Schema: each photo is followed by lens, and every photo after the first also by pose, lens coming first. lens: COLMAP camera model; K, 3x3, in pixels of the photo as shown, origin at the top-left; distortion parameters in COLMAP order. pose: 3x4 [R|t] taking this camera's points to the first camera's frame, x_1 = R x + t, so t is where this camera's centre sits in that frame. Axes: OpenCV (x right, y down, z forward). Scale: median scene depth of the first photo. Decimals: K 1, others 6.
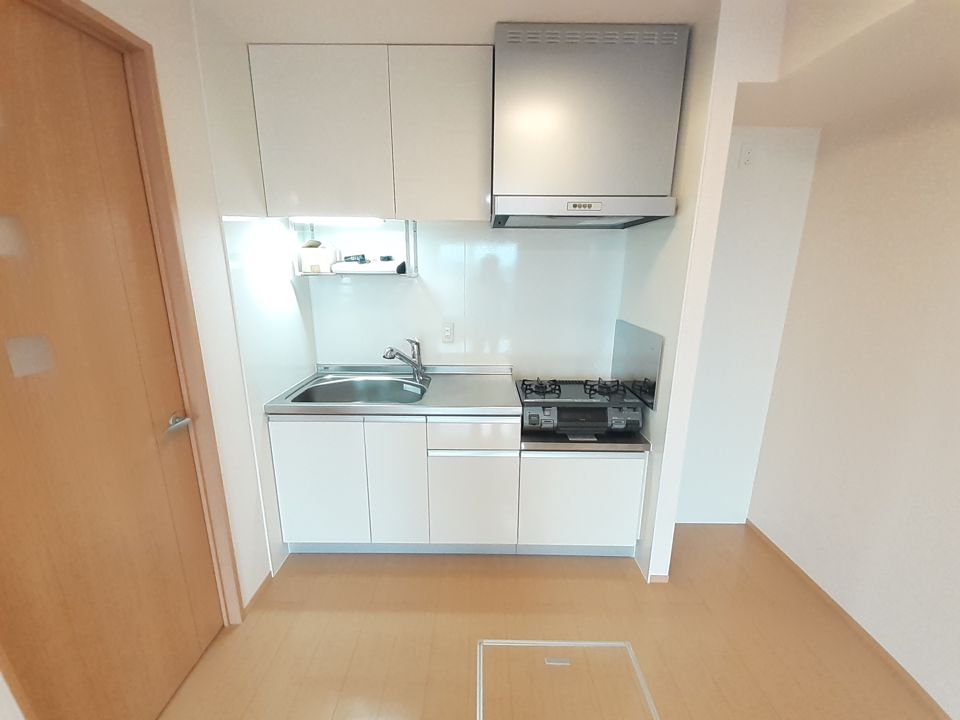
lens RADIAL K [[382.0, 0, 477.3], [0, 382.0, 361.0], [0, 0, 1]] dist [0.007773, -0.005984]
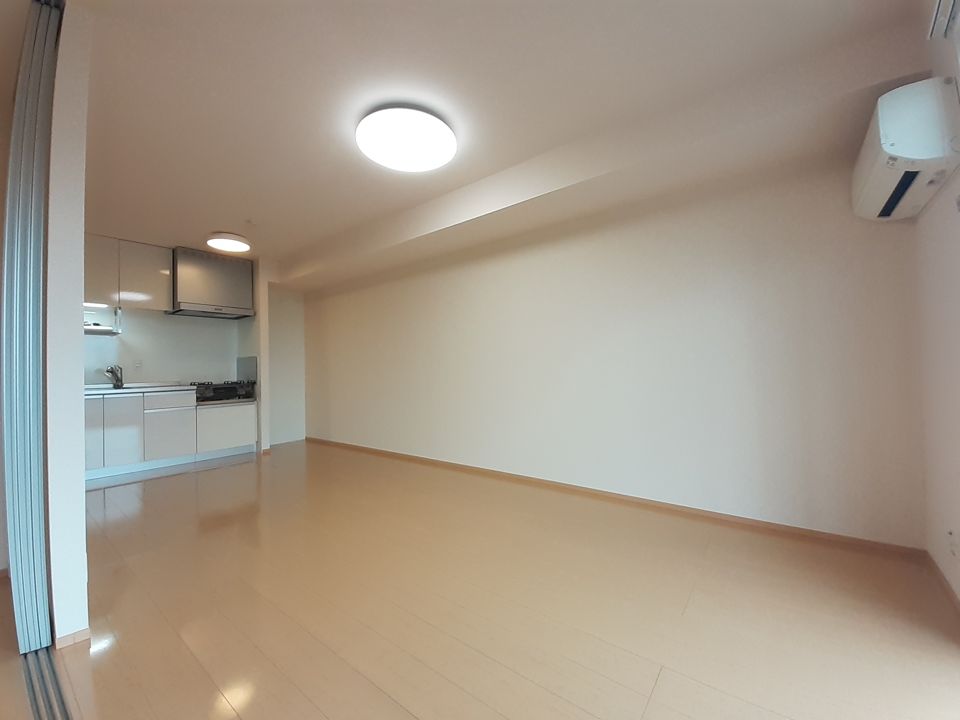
lens RADIAL K [[382.0, 0, 484.5], [0, 382.0, 361.1], [0, 0, 1]] dist [0.007773, -0.005984]
pose [[0.595012, -0.008699, 0.803669, -0.700702], [0.207658, 0.967653, -0.143269, 0.651802], [-0.776427, 0.252135, 0.577572, -1.733870]]
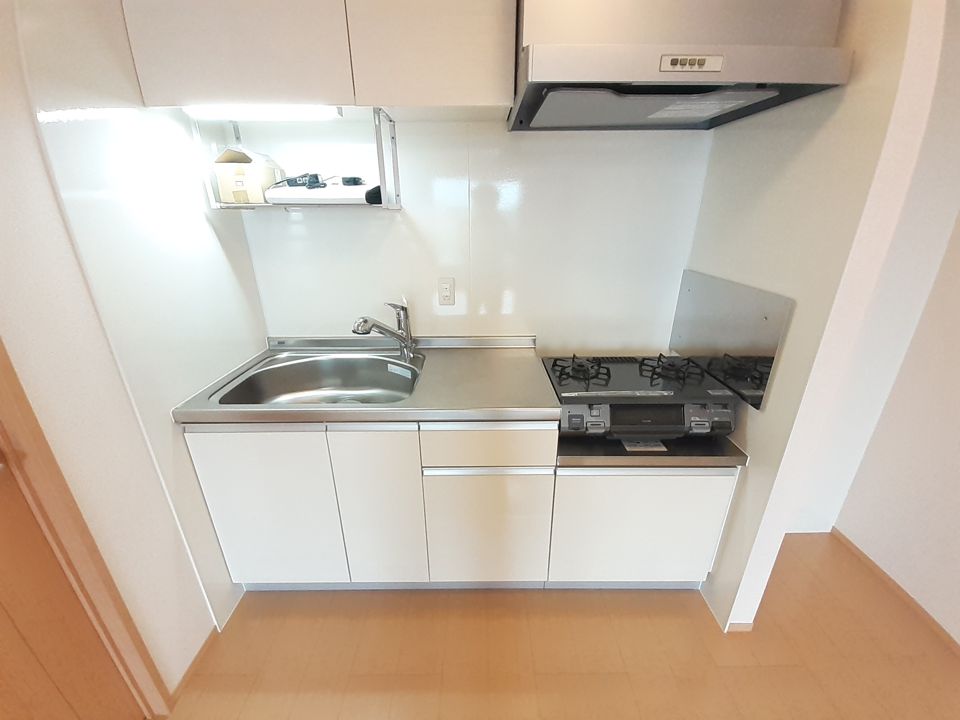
lens RADIAL K [[382.0, 0, 478.3], [0, 382.0, 361.2], [0, 0, 1]] dist [0.007773, -0.005984]
pose [[0.999881, -0.014452, 0.005414, -0.029243], [0.013578, 0.990537, 0.136575, -0.050786], [-0.007337, -0.136486, 0.990615, 0.335469]]
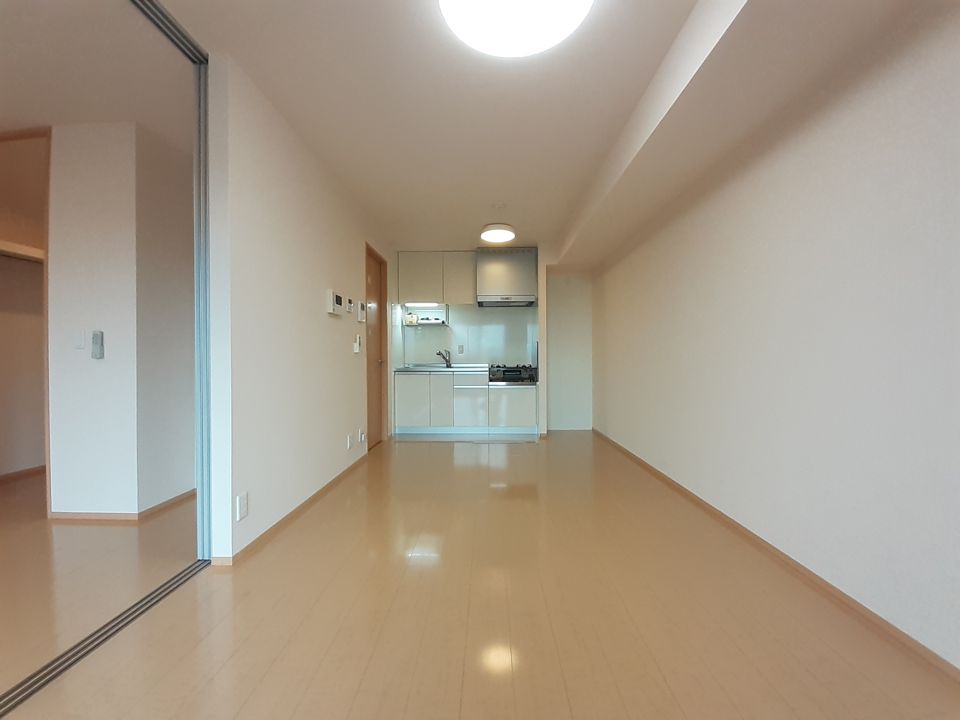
lens RADIAL K [[382.0, 0, 481.4], [0, 382.0, 357.0], [0, 0, 1]] dist [0.007773, -0.005984]
pose [[0.999926, -0.010642, -0.005871, 0.077288], [0.008960, 0.971841, -0.235466, 0.648708], [0.008212, 0.235396, 0.971865, -1.577265]]
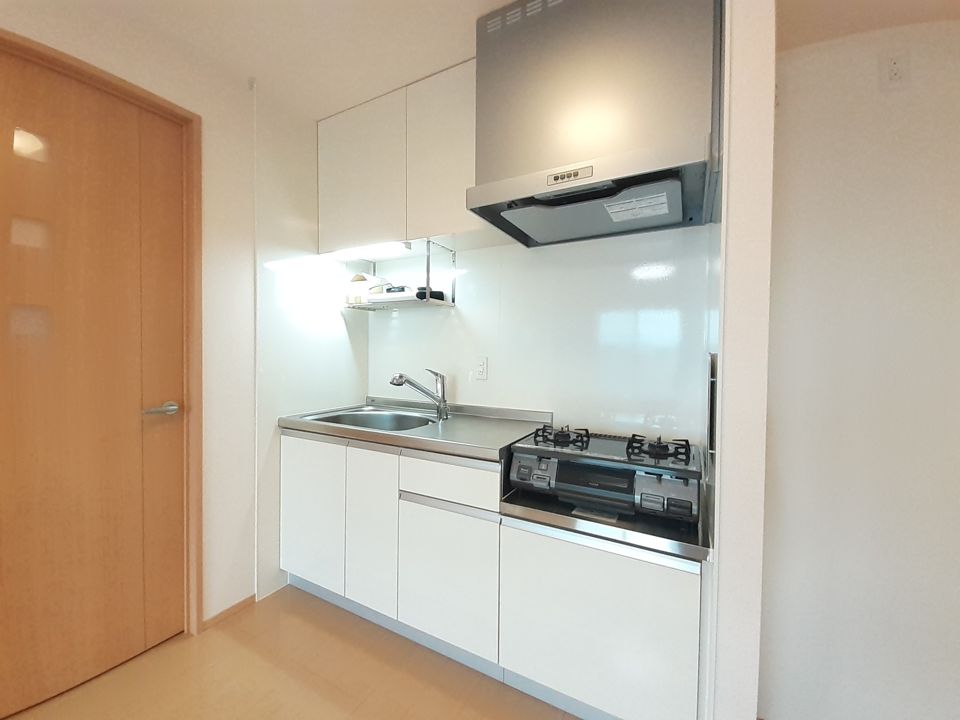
lens RADIAL K [[382.0, 0, 479.8], [0, 382.0, 361.0], [0, 0, 1]] dist [0.007773, -0.005984]
pose [[0.880829, 0.014088, -0.473224, 0.407179], [-0.117940, 0.974574, -0.190513, 0.094277], [0.458508, 0.223622, 0.860095, 0.297441]]
